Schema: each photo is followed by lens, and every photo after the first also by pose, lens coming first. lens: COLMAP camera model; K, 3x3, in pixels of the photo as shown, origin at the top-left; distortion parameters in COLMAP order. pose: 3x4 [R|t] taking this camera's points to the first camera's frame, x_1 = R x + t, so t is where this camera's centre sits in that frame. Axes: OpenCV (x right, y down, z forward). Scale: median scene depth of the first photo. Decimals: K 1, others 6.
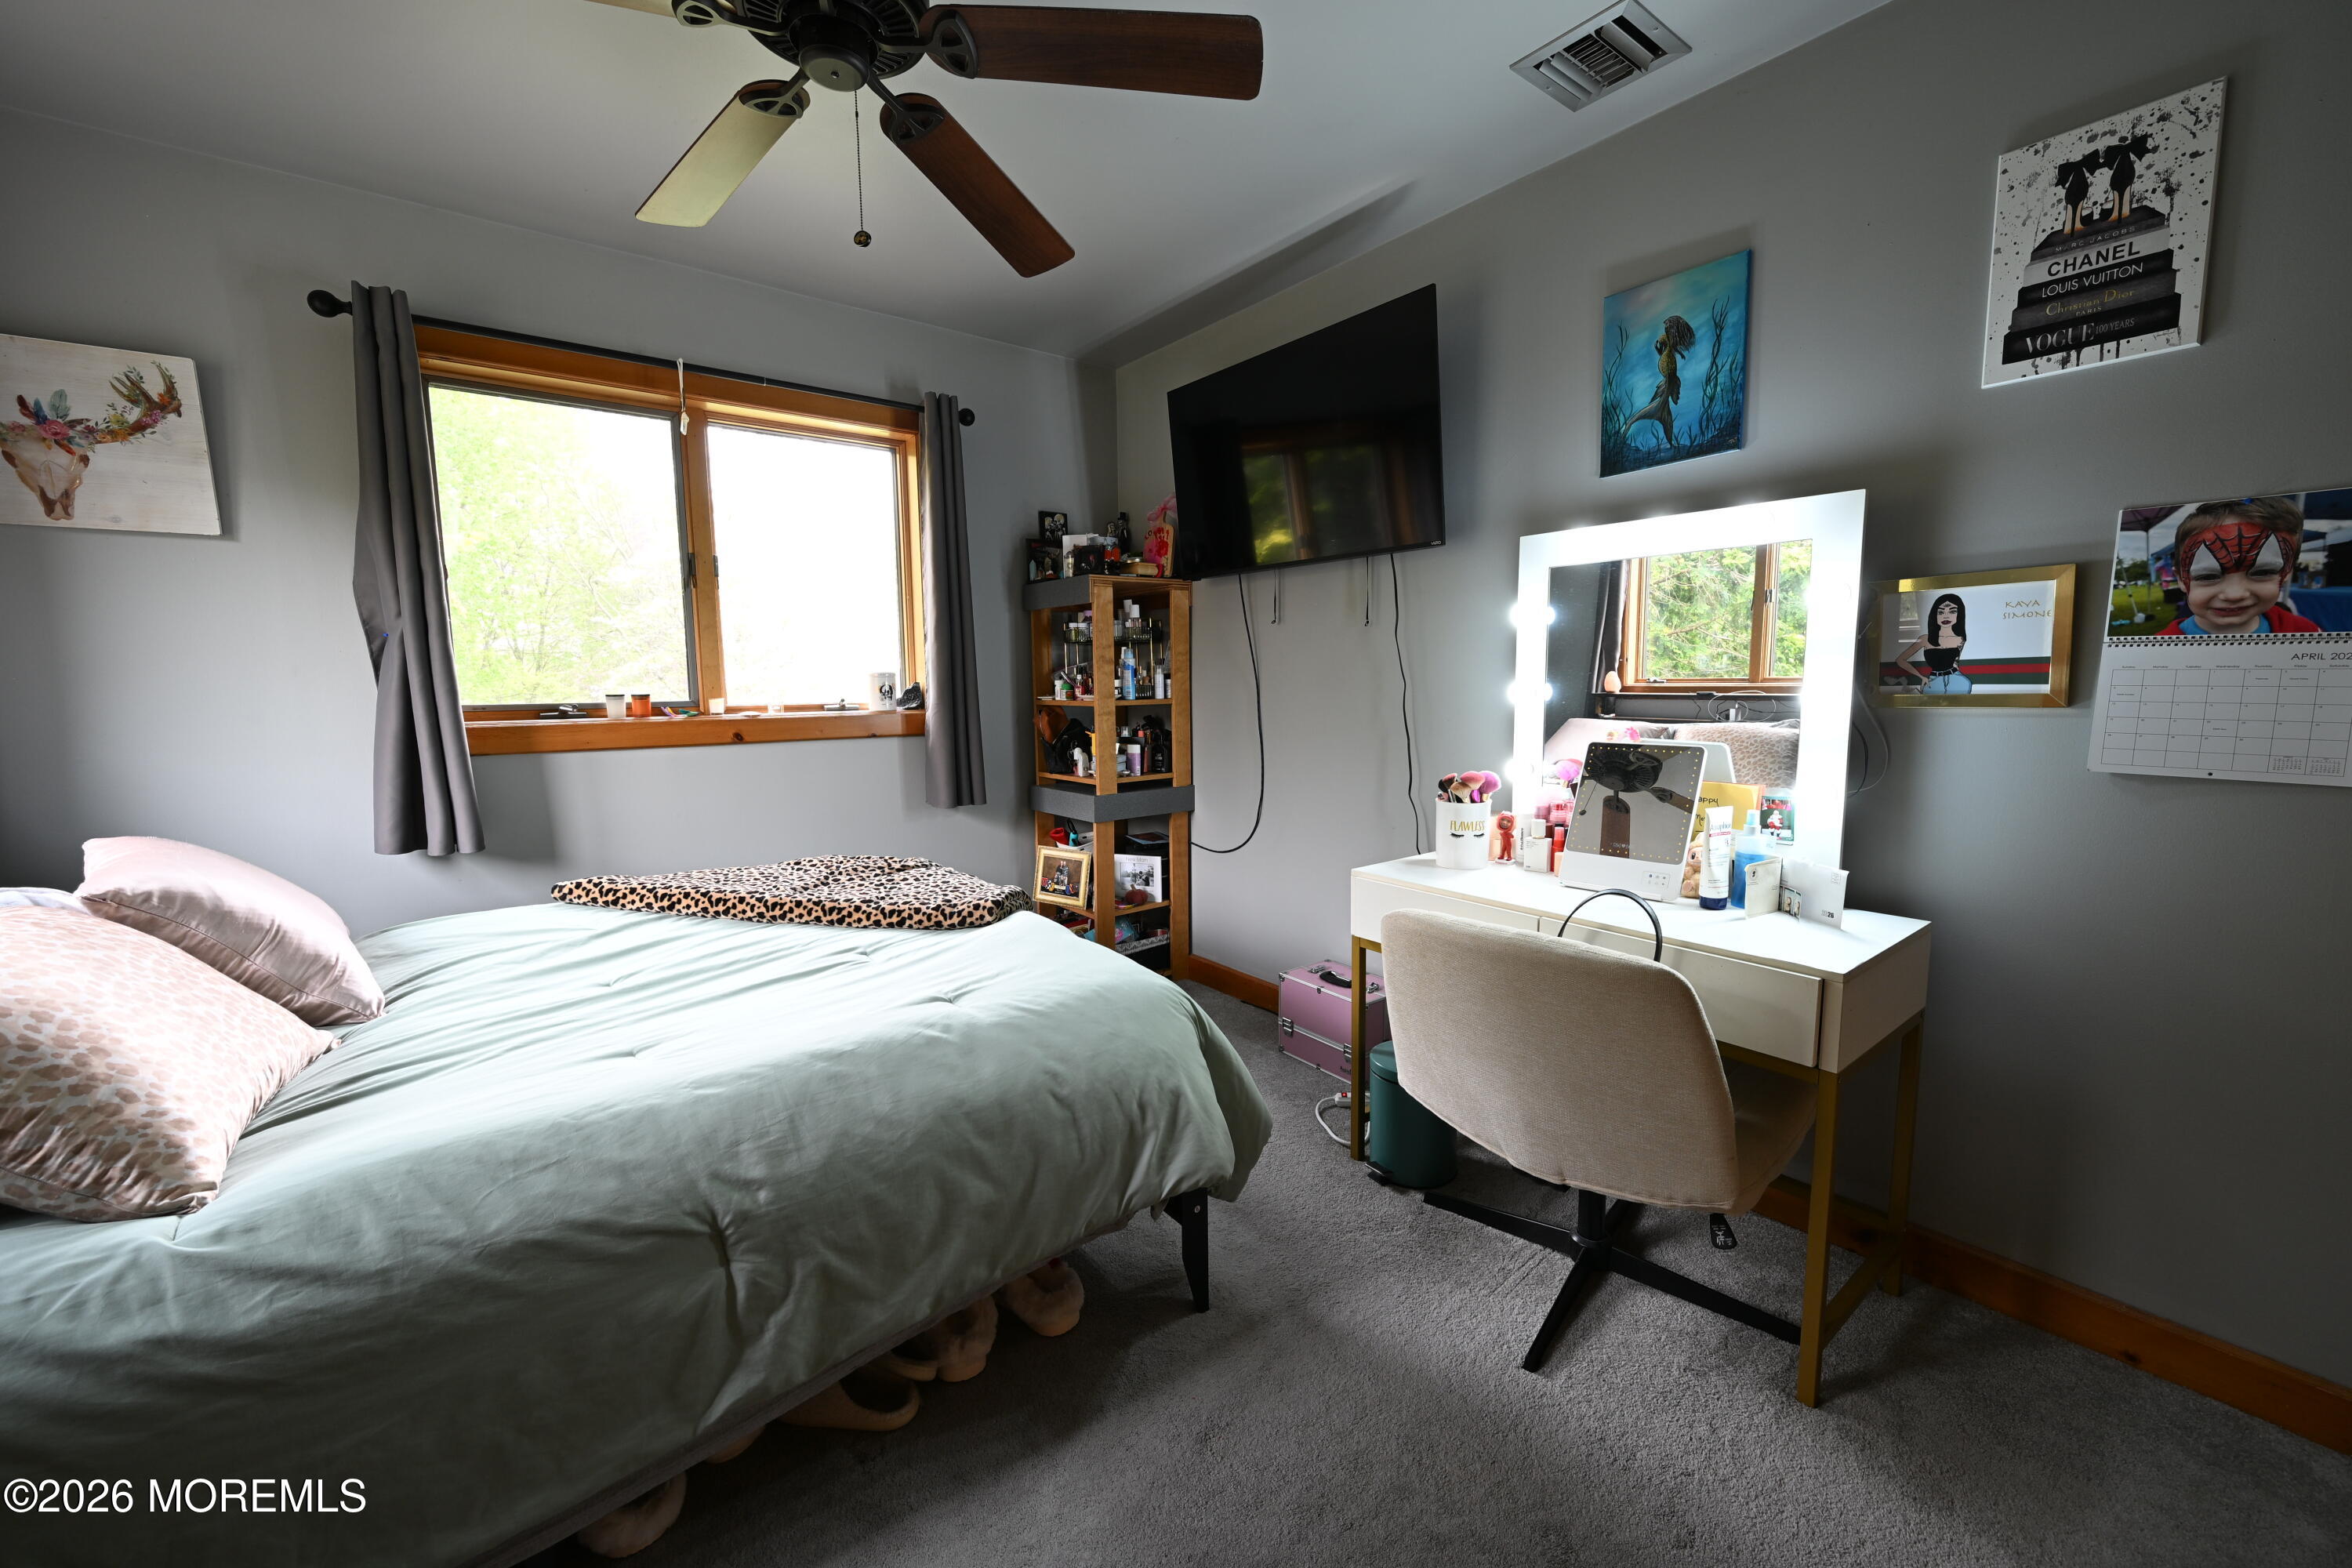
lens RADIAL K [[915.3, 0, 1180.4], [0, 915.3, 781.3], [0, 0, 1]] dist [-0.001701, 0.000254]
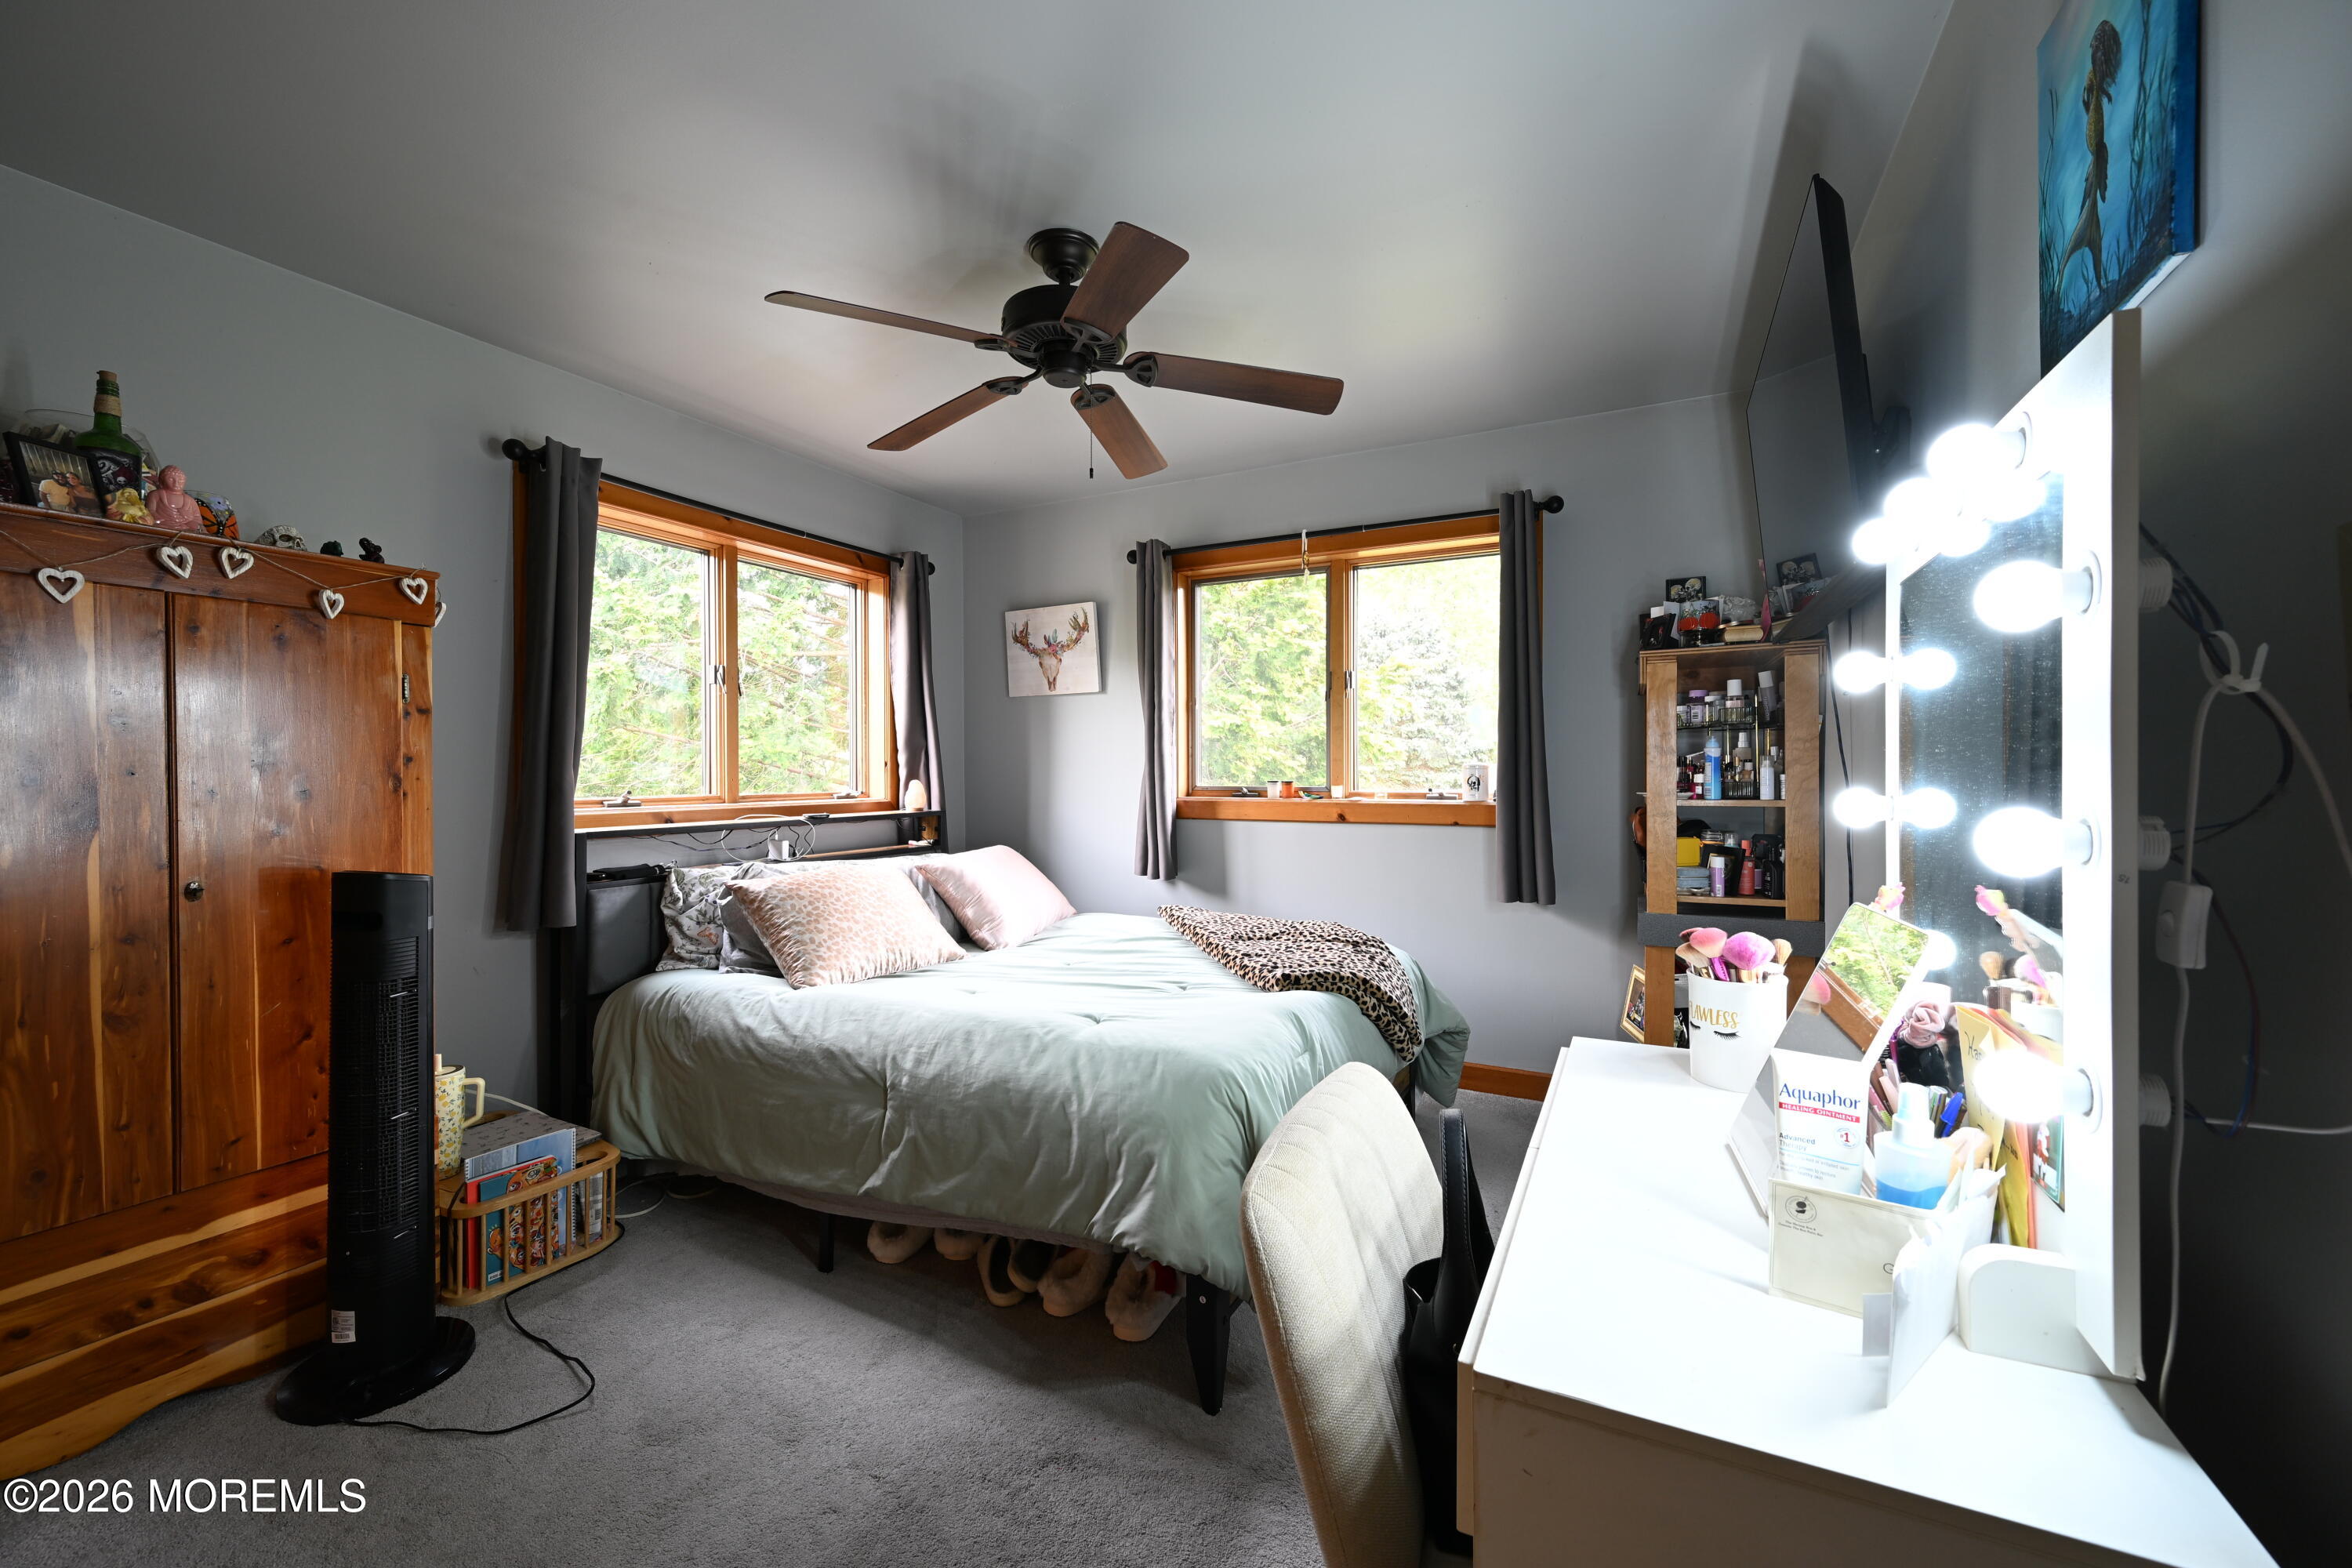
lens RADIAL K [[915.3, 0, 1180.4], [0, 915.3, 781.3], [0, 0, 1]] dist [-0.001701, 0.000254]
pose [[0.428385, 0.017964, -0.903418, 0.738892], [-0.101917, 0.994383, -0.028555, -0.056008], [0.897830, 0.104306, 0.427810, 0.395071]]
